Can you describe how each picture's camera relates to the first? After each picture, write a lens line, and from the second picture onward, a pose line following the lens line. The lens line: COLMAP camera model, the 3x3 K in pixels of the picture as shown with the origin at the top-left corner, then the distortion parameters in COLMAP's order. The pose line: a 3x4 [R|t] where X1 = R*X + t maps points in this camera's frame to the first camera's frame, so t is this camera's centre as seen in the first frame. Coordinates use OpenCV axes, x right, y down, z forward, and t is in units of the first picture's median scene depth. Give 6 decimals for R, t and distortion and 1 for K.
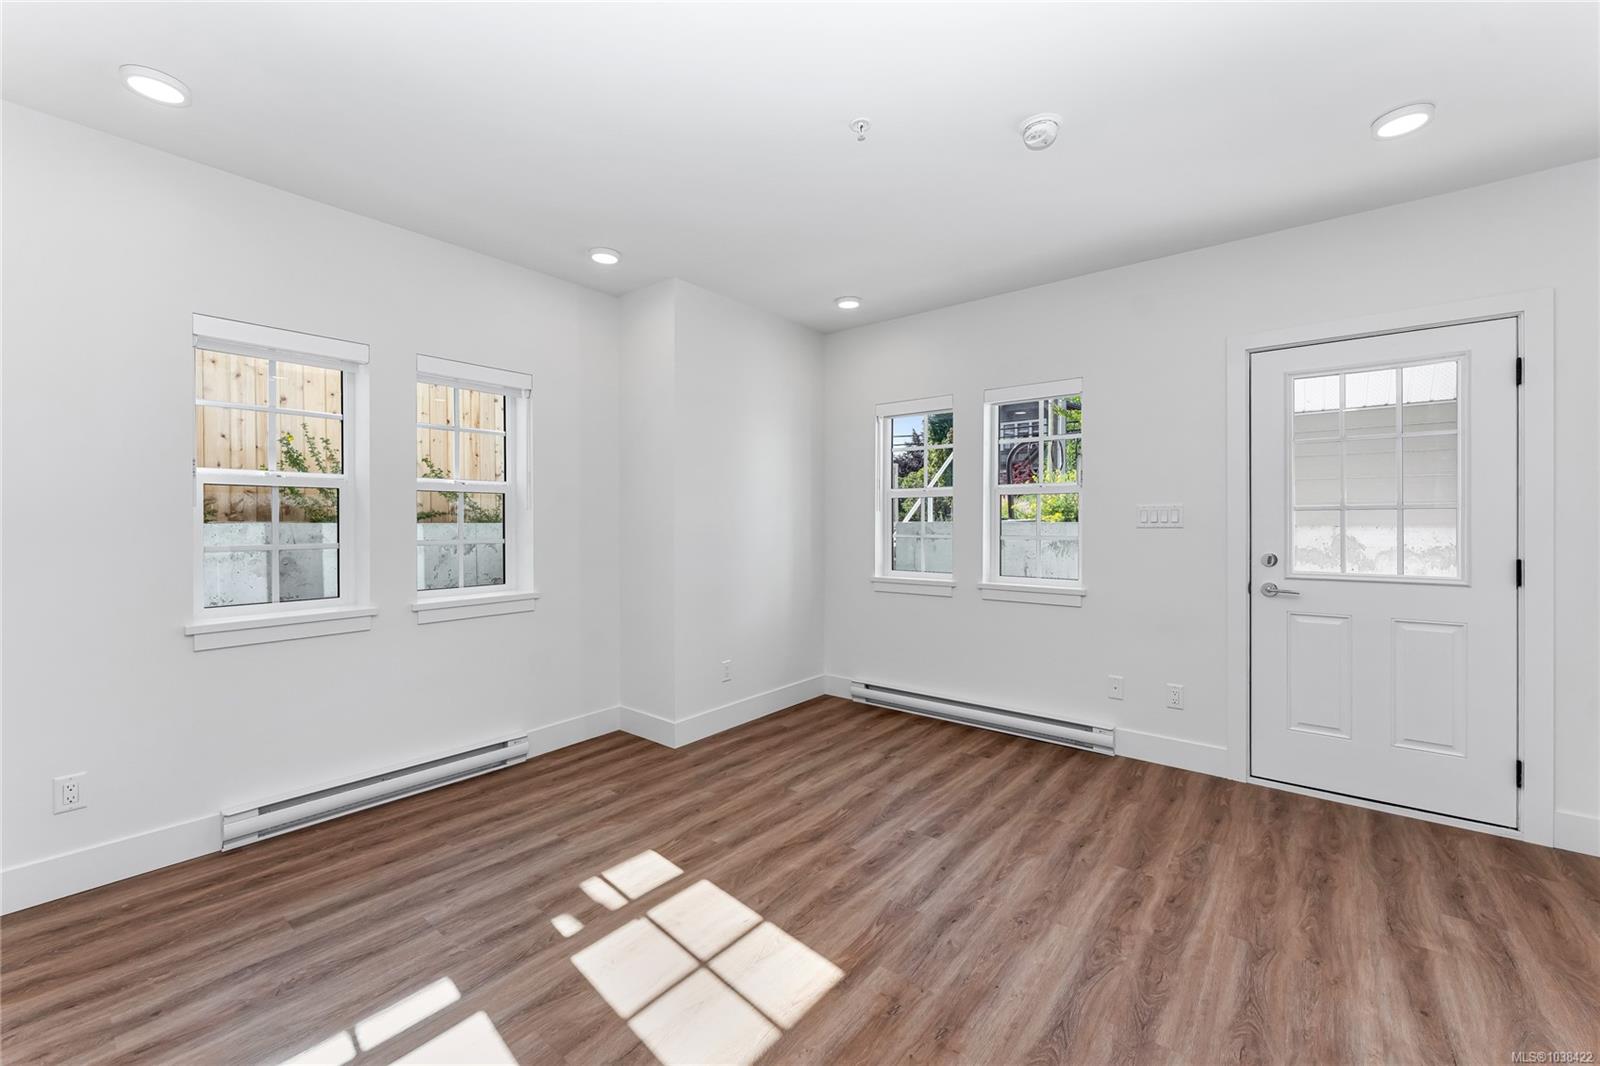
lens RADIAL K [[641.1, 0, 797.7], [0, 641.1, 526.0], [0, 0, 1]] dist [-0.000582, -0.000046]
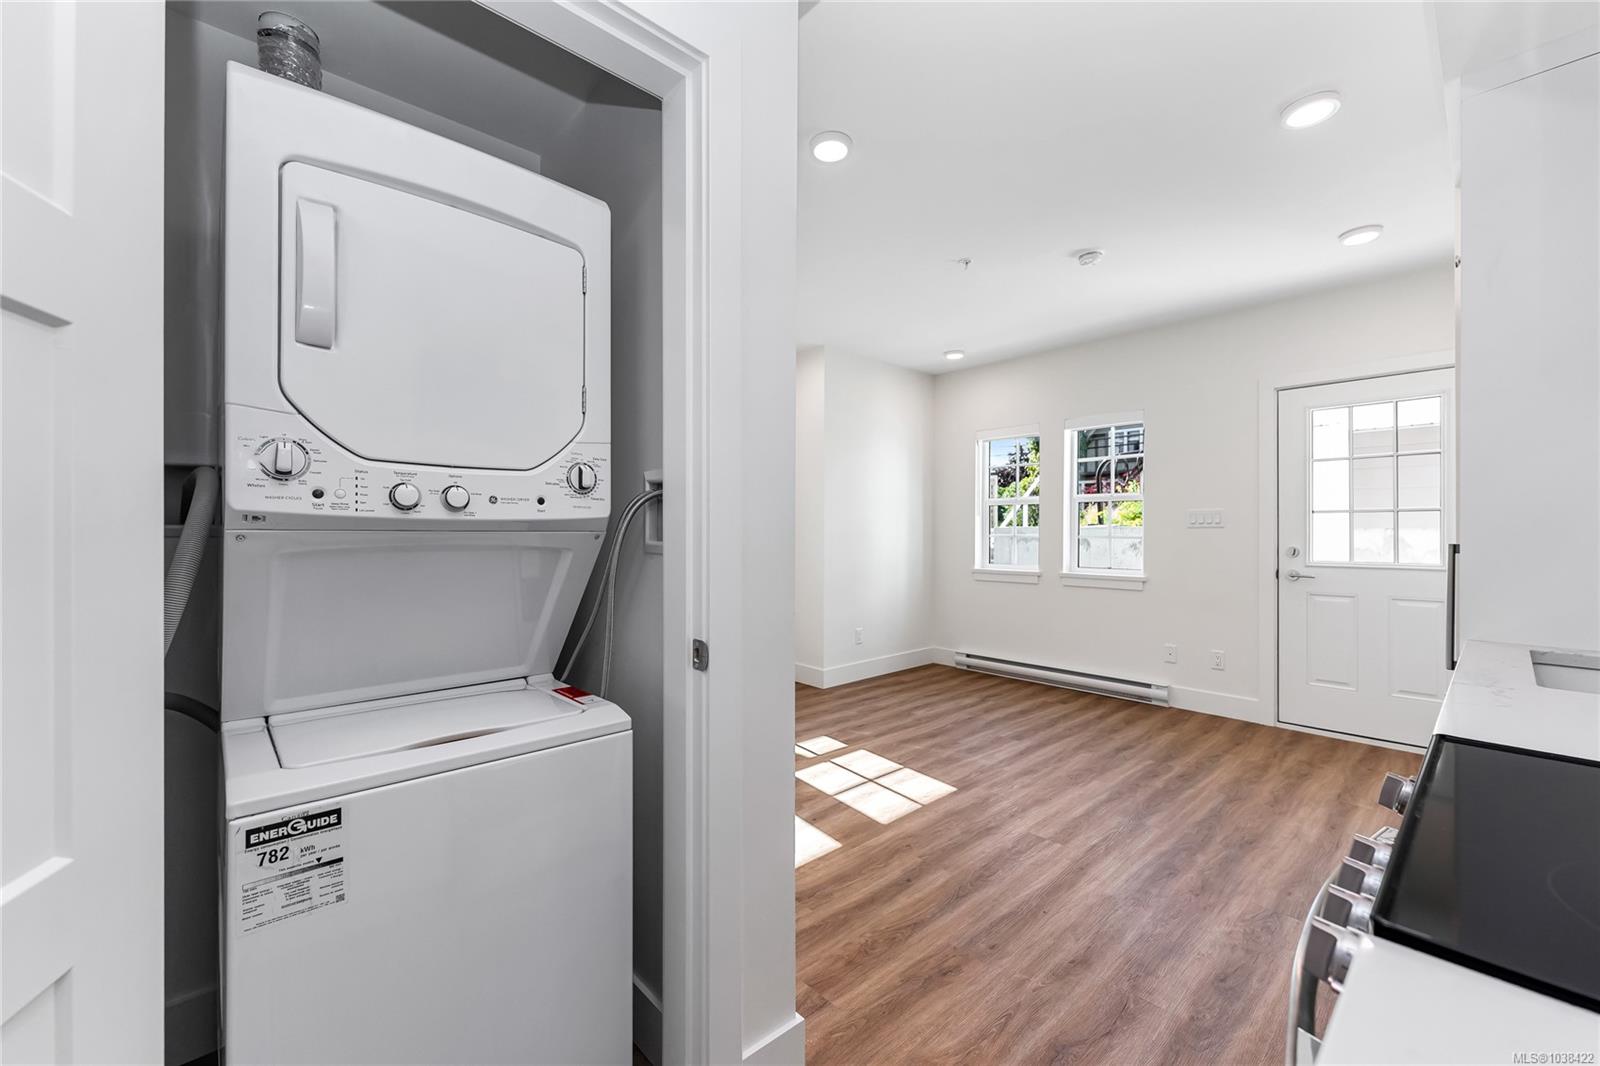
lens RADIAL K [[638.1, 0, 796.4], [0, 638.1, 534.2], [0, 0, 1]] dist [0.001016, 0.000215]
pose [[0.988270, 0.004511, -0.152649, -0.054484], [-0.005112, 0.999981, -0.003546, 0.029506], [0.152630, 0.004285, 0.988274, -0.453621]]
